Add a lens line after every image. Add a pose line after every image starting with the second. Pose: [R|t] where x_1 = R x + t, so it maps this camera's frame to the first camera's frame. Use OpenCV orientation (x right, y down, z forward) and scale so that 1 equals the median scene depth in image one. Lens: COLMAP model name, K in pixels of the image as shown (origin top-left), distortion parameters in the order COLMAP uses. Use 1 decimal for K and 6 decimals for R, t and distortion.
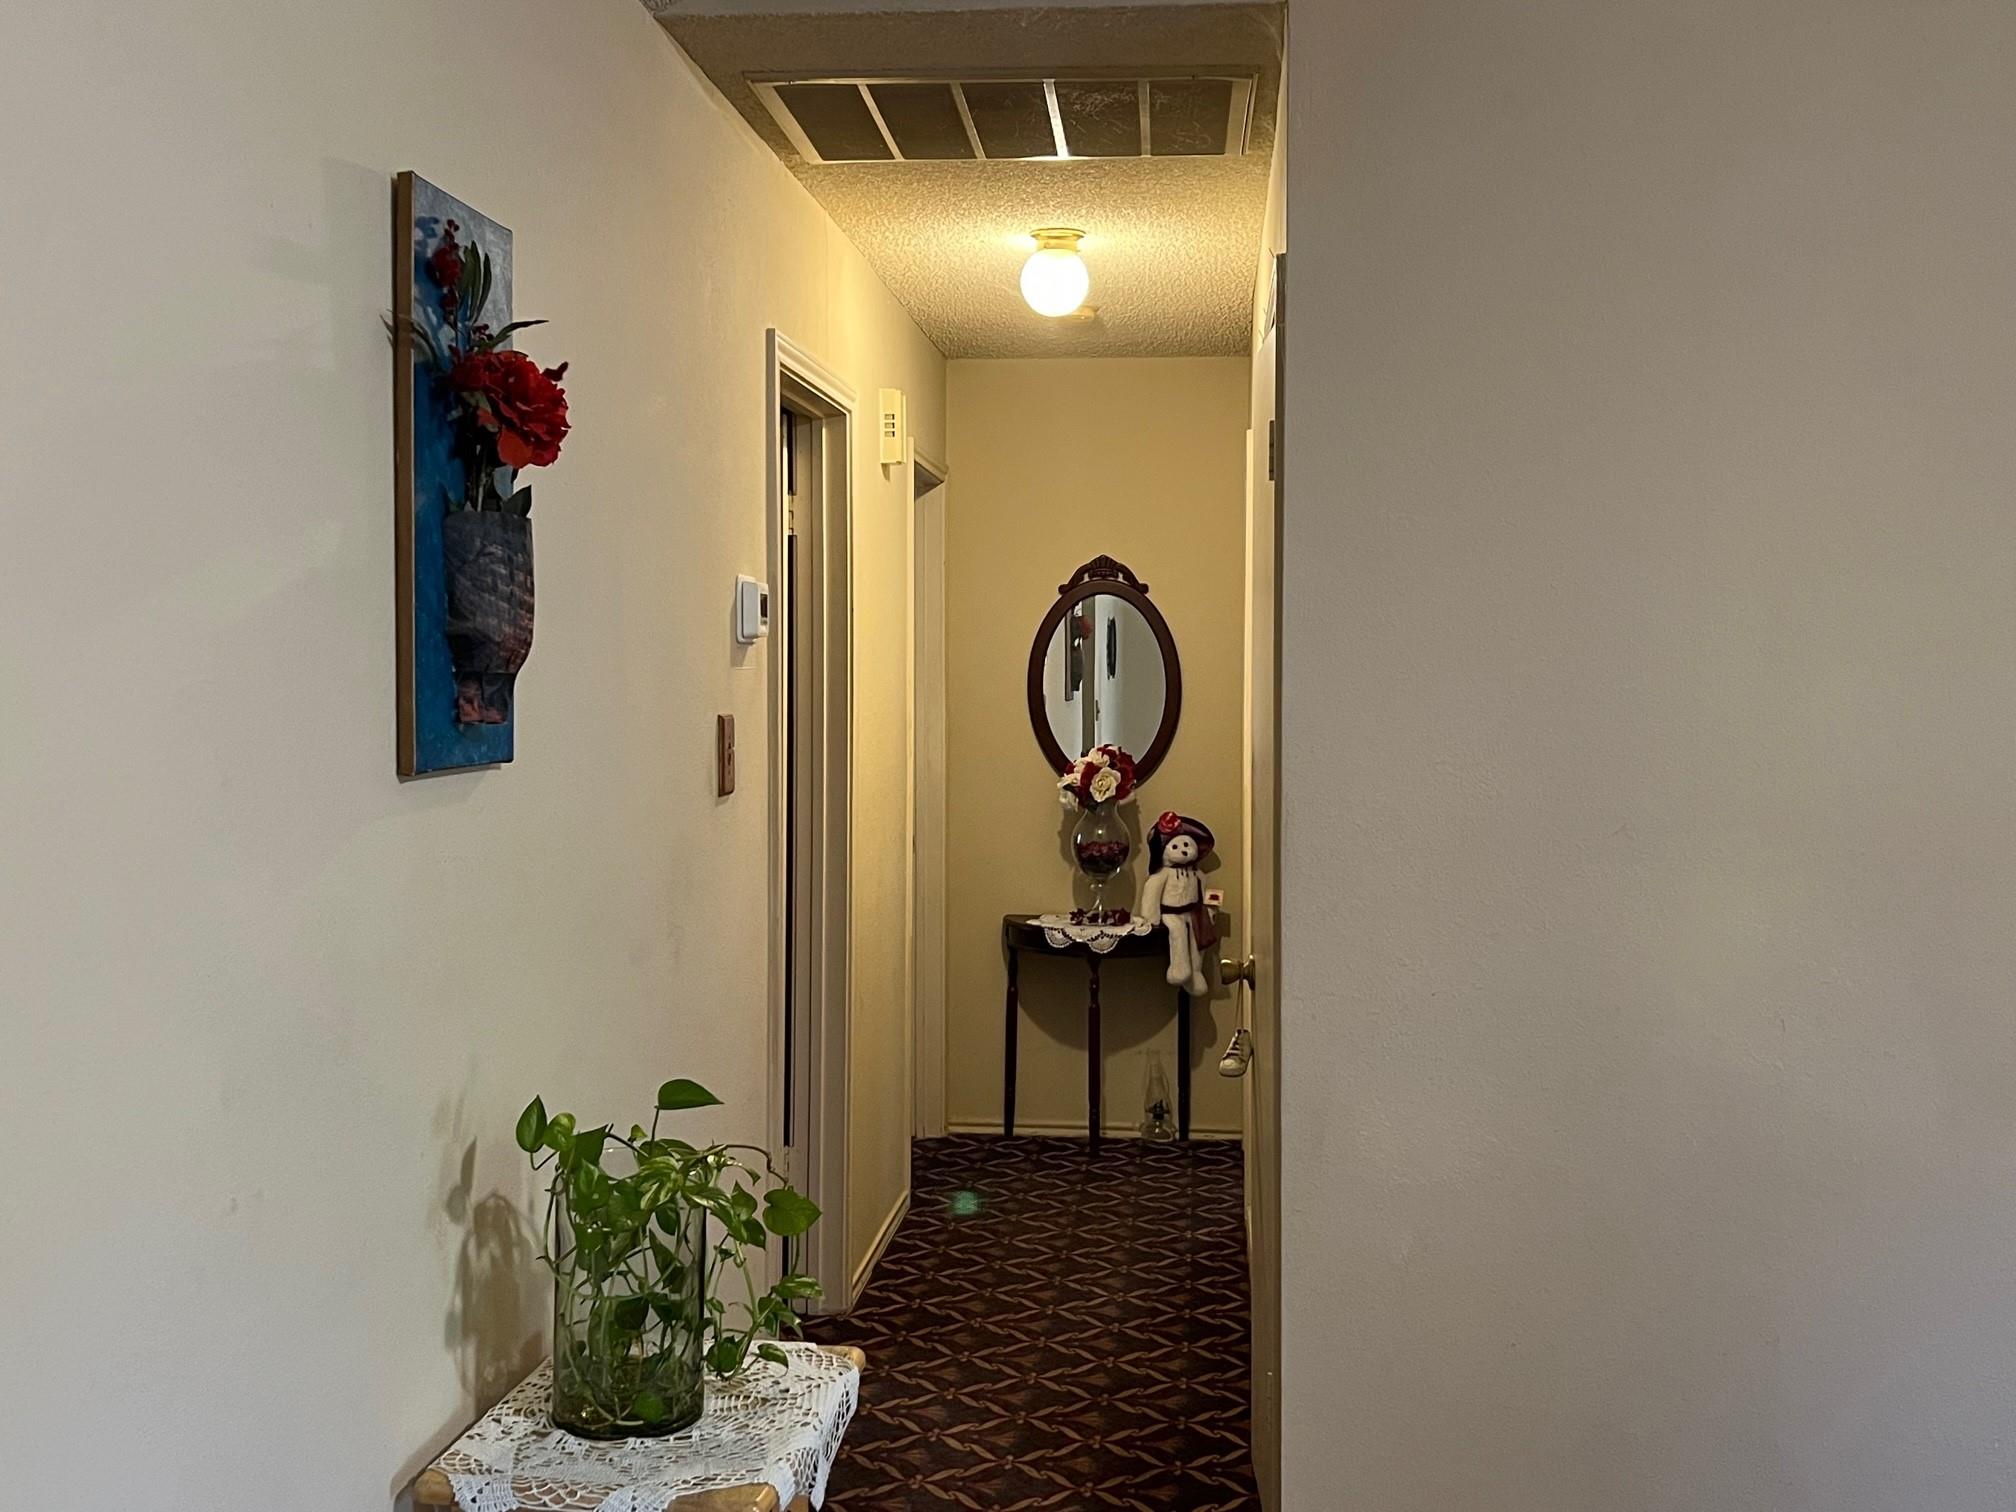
lens RADIAL K [[2217.4, 0, 1008.0], [0, 2217.4, 756.0], [0, 0, 1]] dist [0.066247, 0.001075]
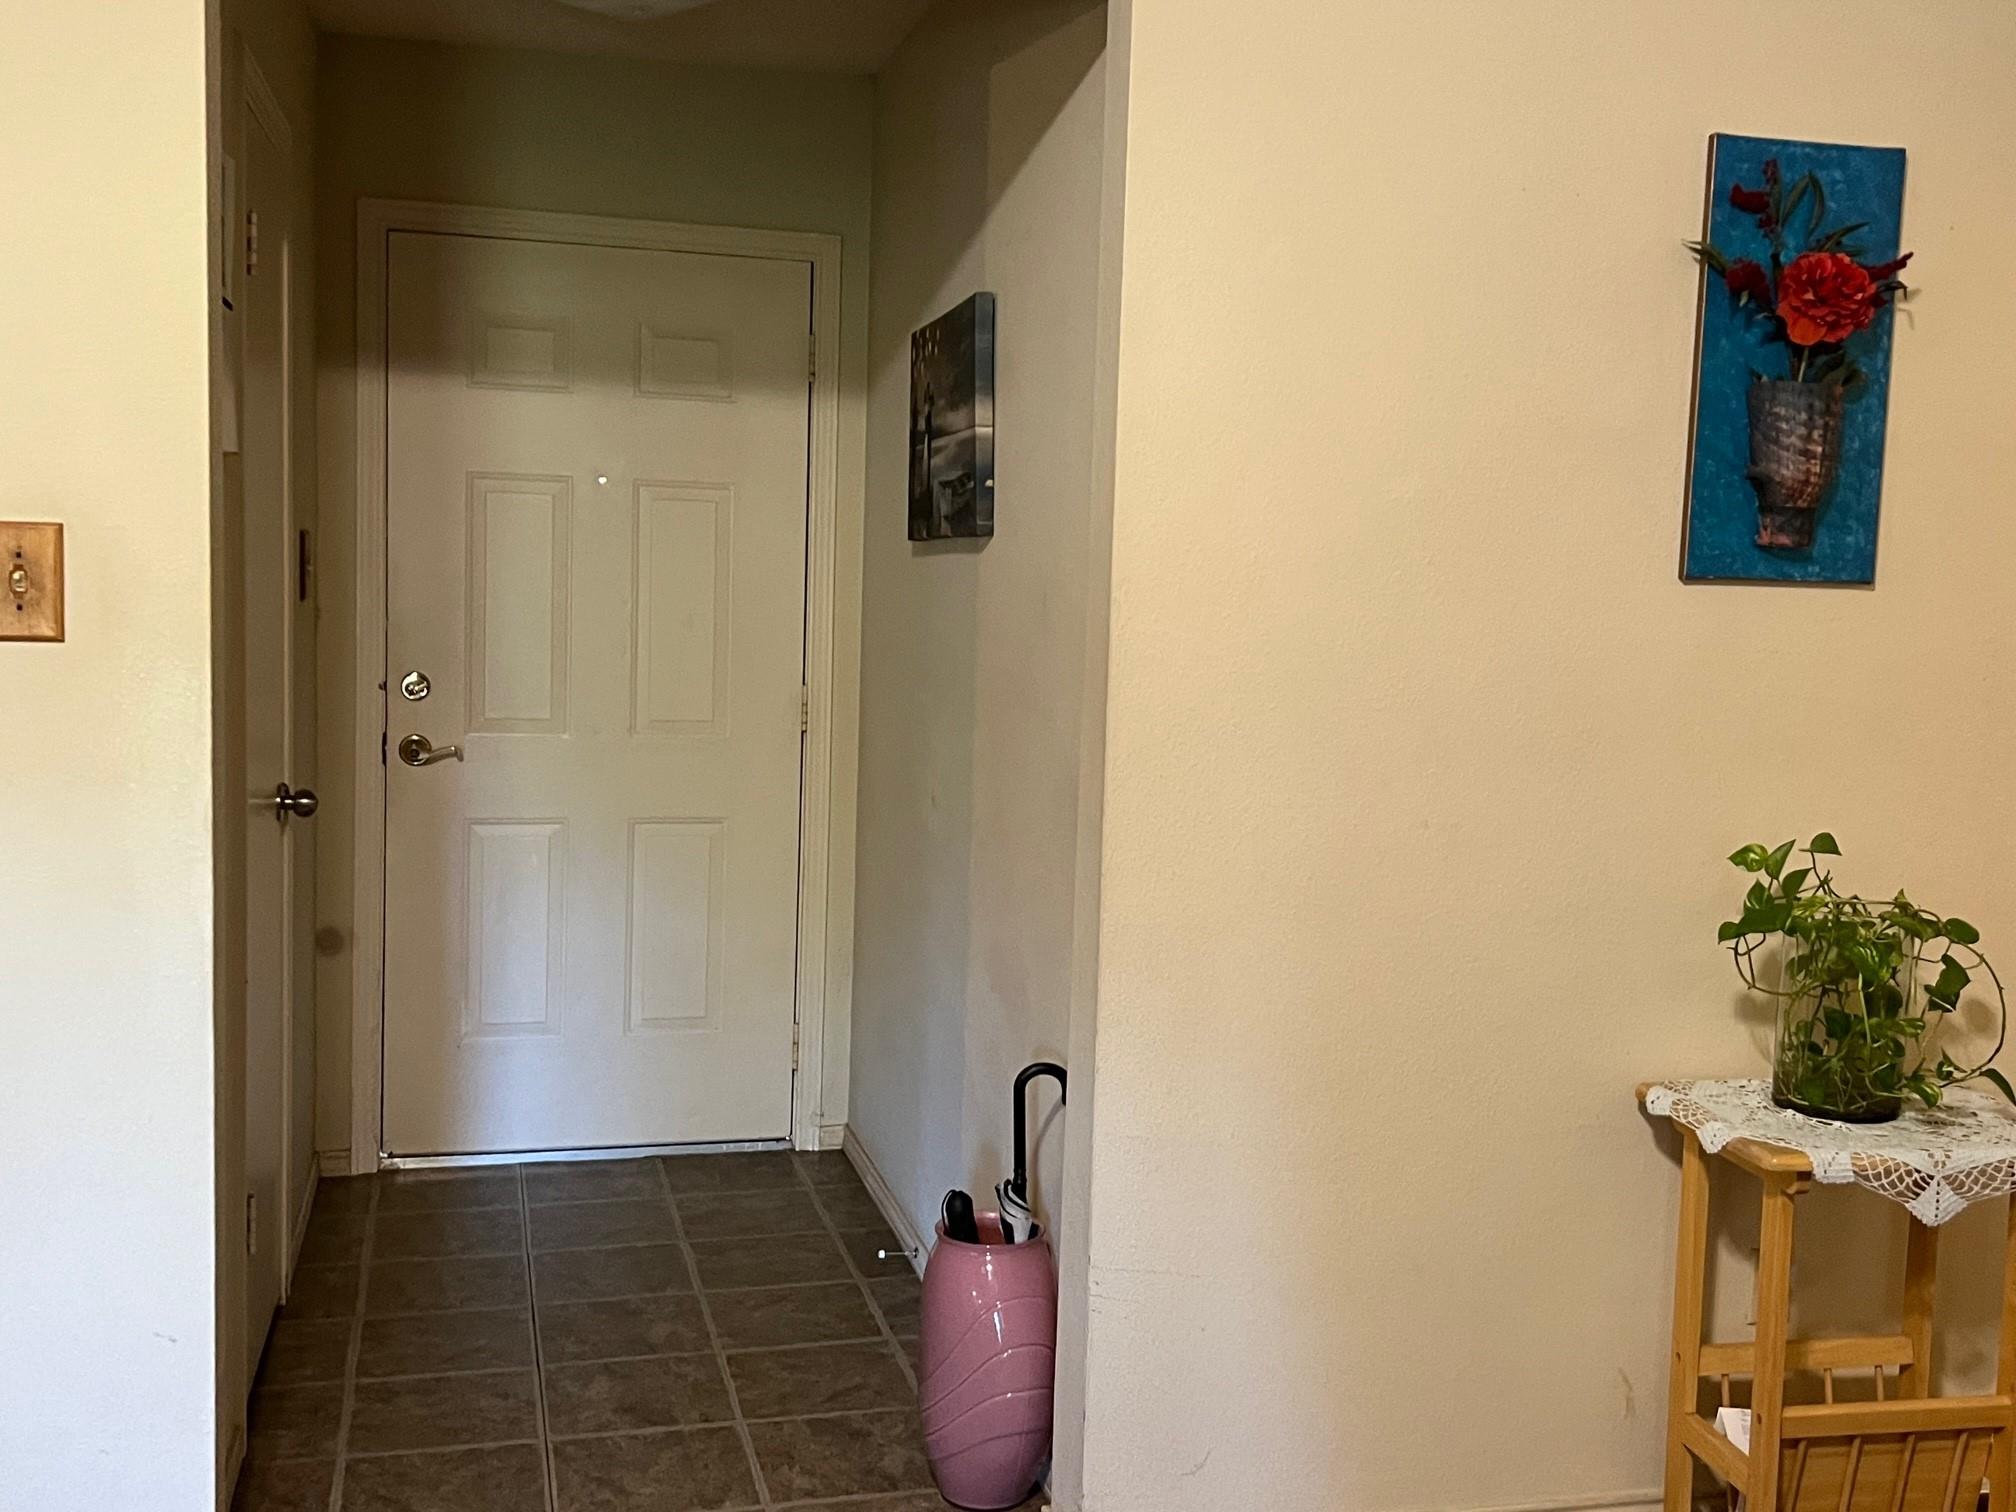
lens RADIAL K [[2217.4, 0, 1008.0], [0, 2217.4, 756.0], [0, 0, 1]] dist [0.066247, 0.001075]
pose [[0.326389, 0.097718, -0.940171, 0.843543], [-0.074219, 0.994220, 0.077570, 0.038740], [0.942317, 0.044461, 0.331756, 0.146718]]
